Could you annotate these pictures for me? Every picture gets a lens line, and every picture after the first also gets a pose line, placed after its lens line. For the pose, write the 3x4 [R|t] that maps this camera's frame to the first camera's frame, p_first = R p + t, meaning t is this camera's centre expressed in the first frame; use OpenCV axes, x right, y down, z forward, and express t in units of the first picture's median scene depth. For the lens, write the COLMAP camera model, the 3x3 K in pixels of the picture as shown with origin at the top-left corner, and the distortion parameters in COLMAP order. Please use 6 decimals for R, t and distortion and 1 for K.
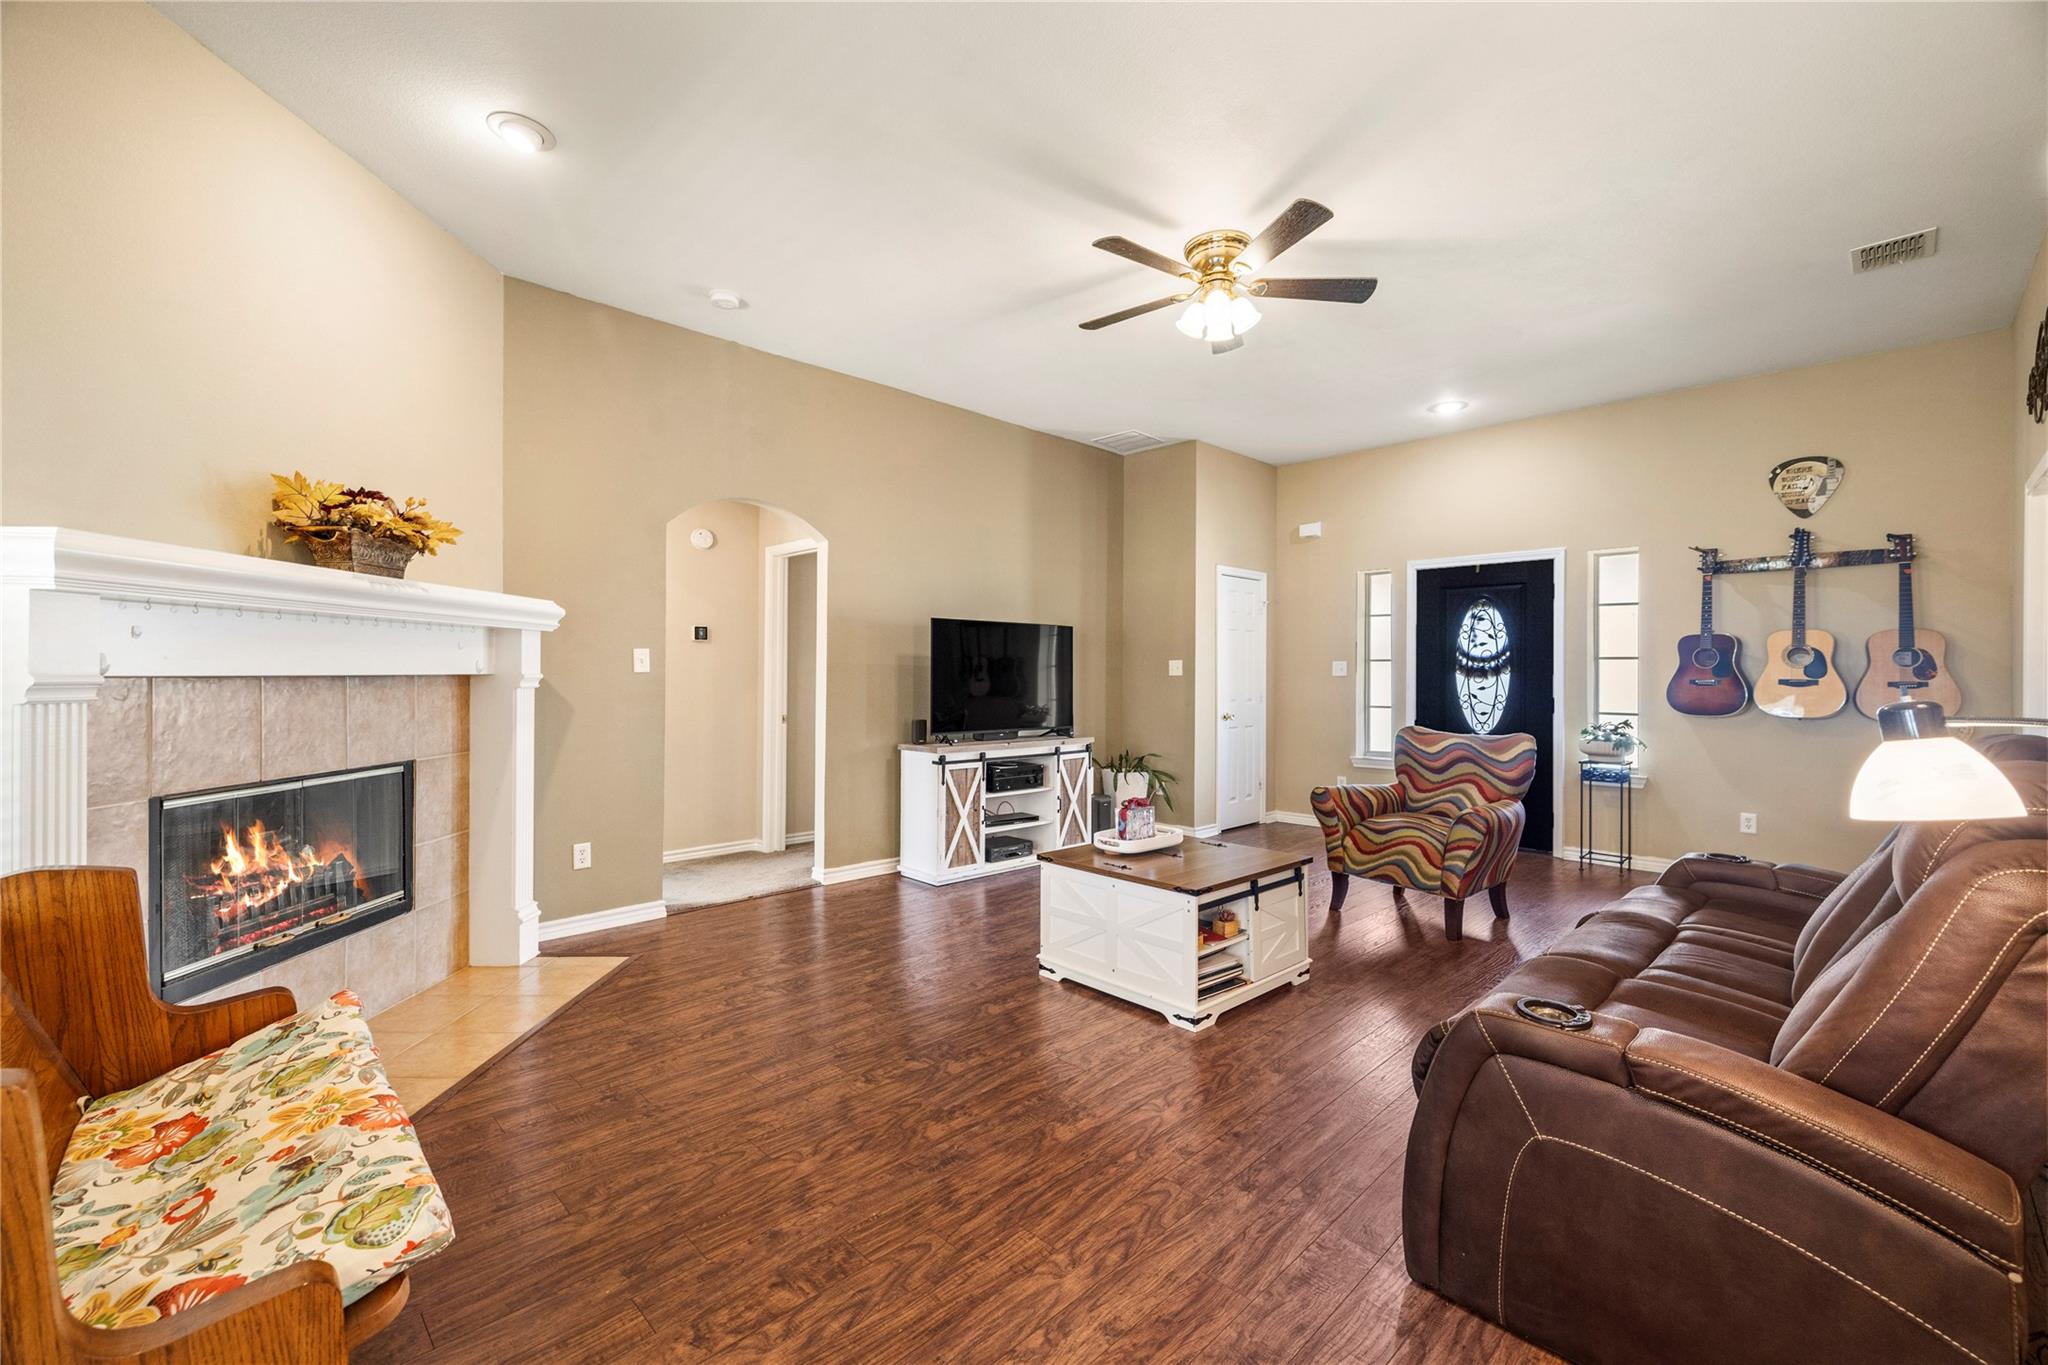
lens RADIAL K [[869.5, 0, 1029.0], [0, 869.5, 677.3], [0, 0, 1]] dist [0.002017, 0.000001]
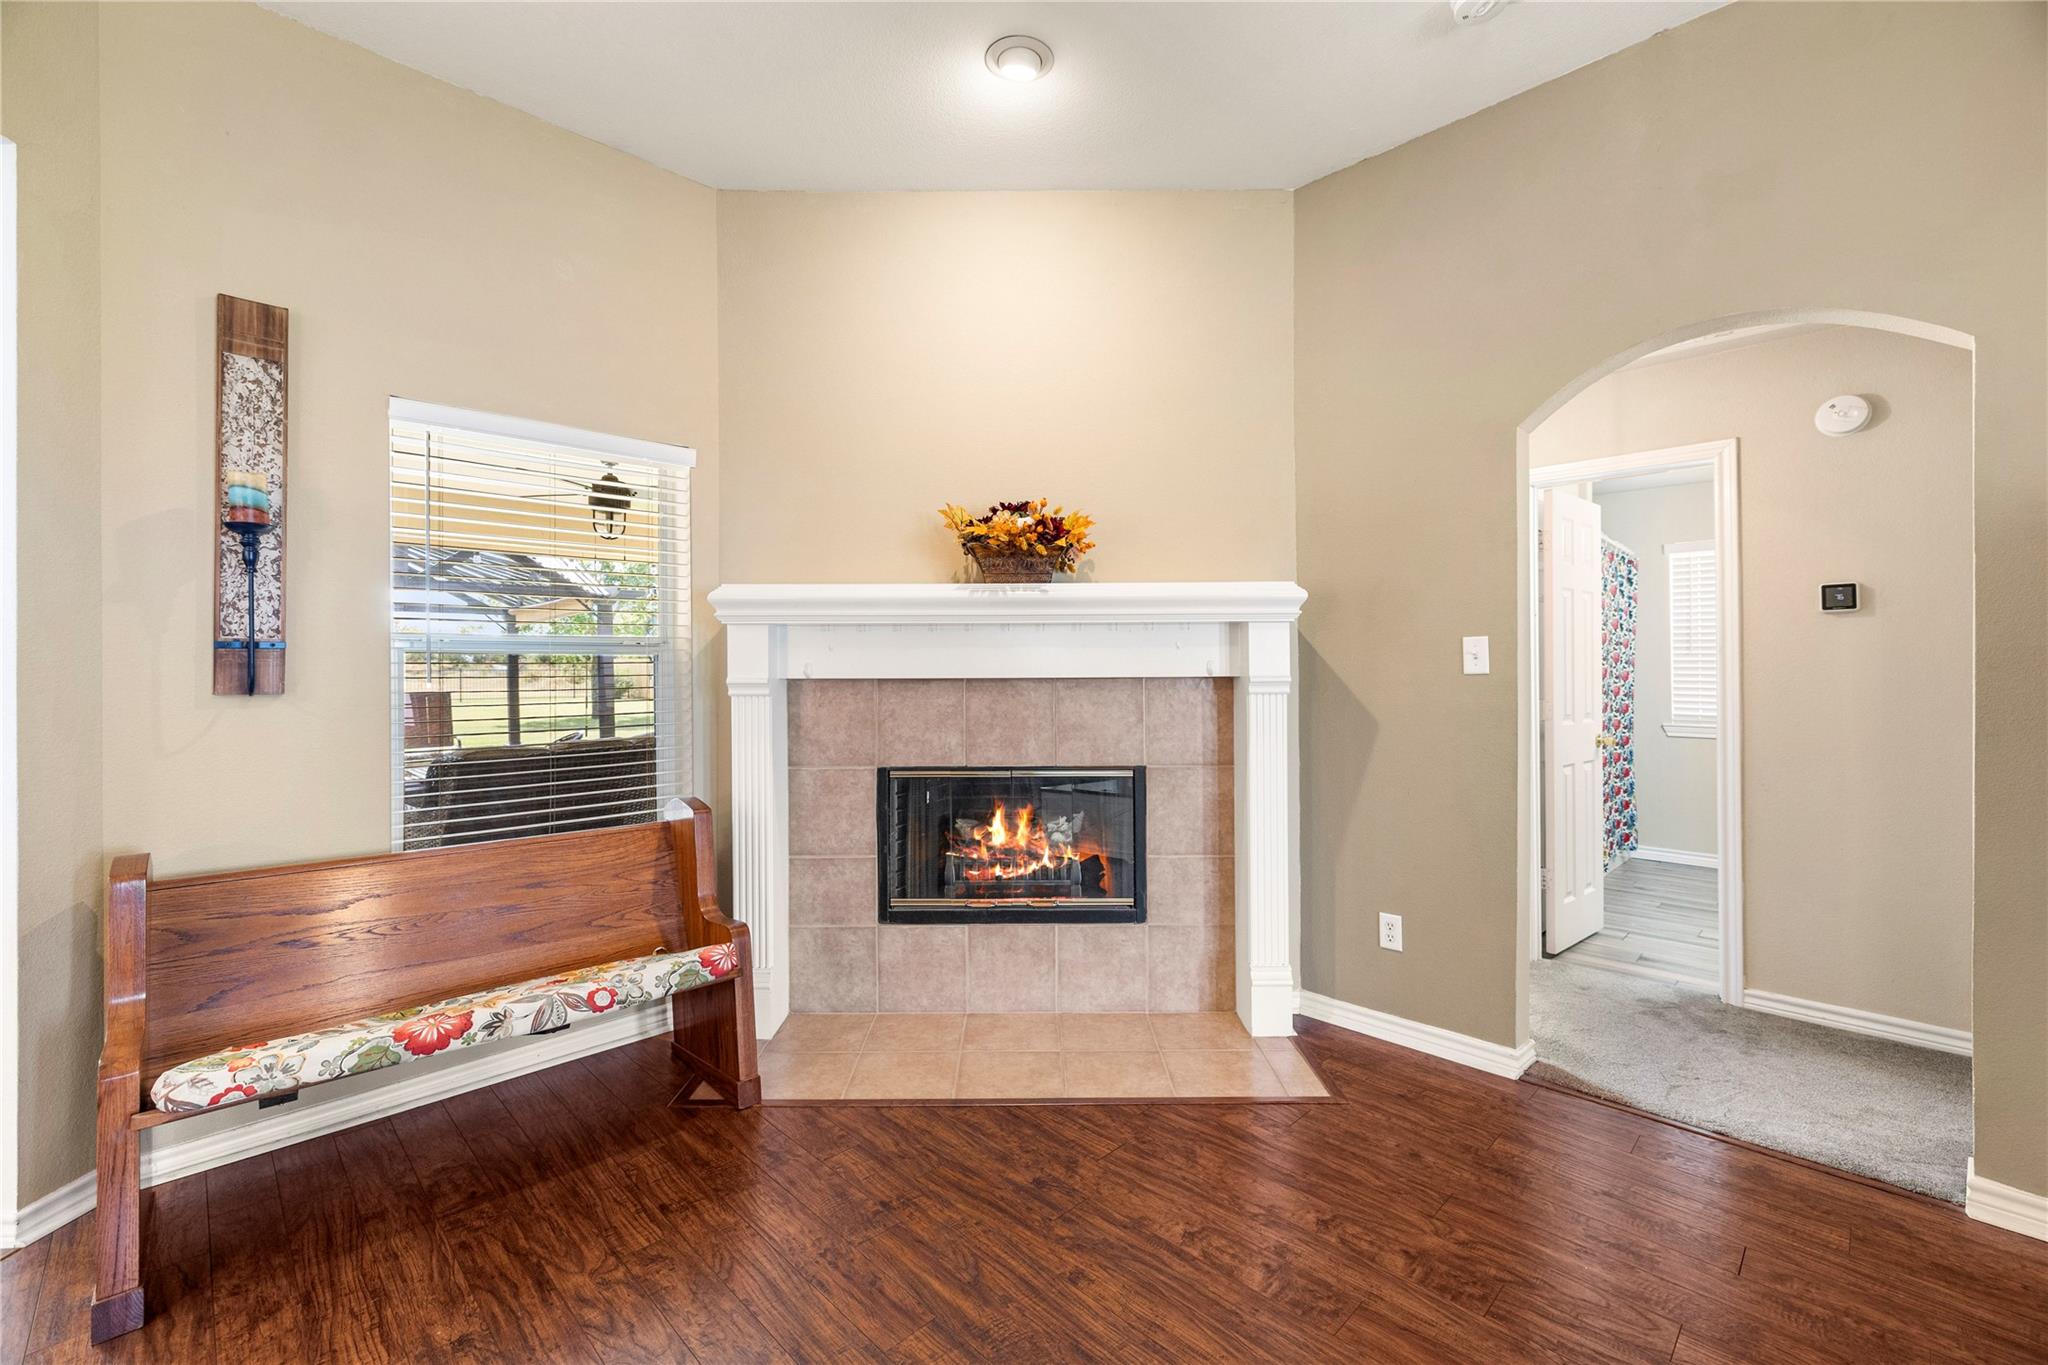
lens RADIAL K [[869.5, 0, 1028.4], [0, 869.5, 668.0], [0, 0, 1]] dist [0.002017, 0.000001]
pose [[-0.002336, -0.008016, -0.999965, 0.253939], [-0.001994, 0.999966, -0.008012, -0.005104], [0.999995, 0.001976, -0.002352, 0.883317]]
